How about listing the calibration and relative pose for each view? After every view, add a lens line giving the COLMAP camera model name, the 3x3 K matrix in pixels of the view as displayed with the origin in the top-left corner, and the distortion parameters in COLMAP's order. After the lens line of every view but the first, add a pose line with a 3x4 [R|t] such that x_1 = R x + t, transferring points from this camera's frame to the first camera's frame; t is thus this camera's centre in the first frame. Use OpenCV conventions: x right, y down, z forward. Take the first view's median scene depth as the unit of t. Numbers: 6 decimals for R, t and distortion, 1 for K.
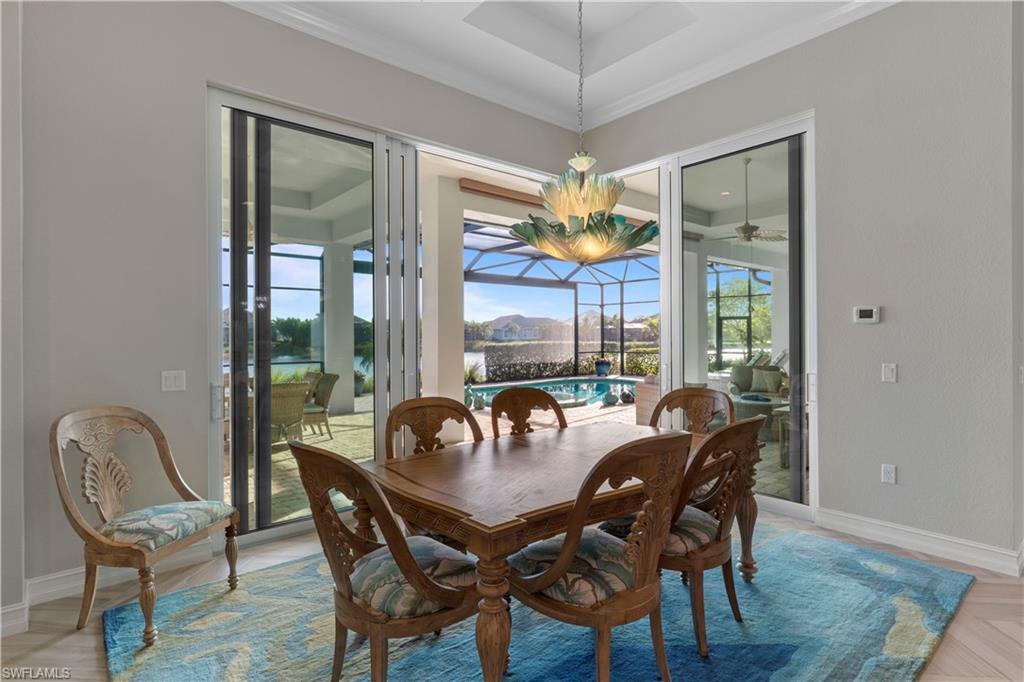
lens RADIAL K [[521.9, 0, 507.9], [0, 521.9, 334.6], [0, 0, 1]] dist [-0.010142, 0.007117]
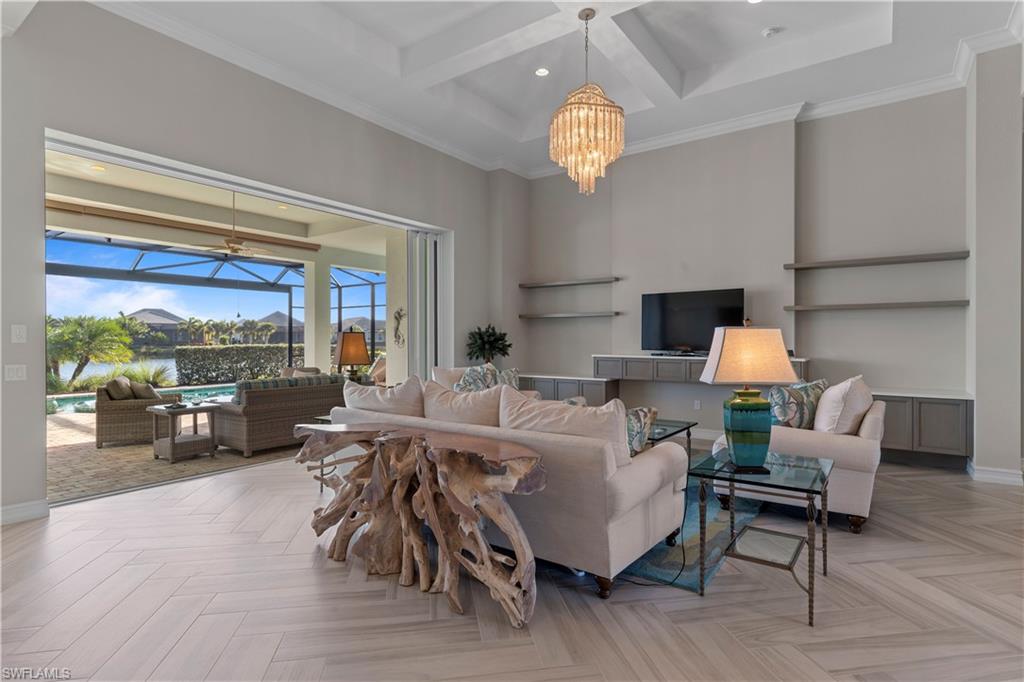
lens RADIAL K [[521.9, 0, 514.0], [0, 521.9, 337.4], [0, 0, 1]] dist [-0.010142, 0.007117]
pose [[0.968667, 0.008125, 0.248232, 1.866054], [-0.007906, 0.999967, -0.001878, -0.015527], [-0.248239, -0.000143, 0.968699, -0.491399]]
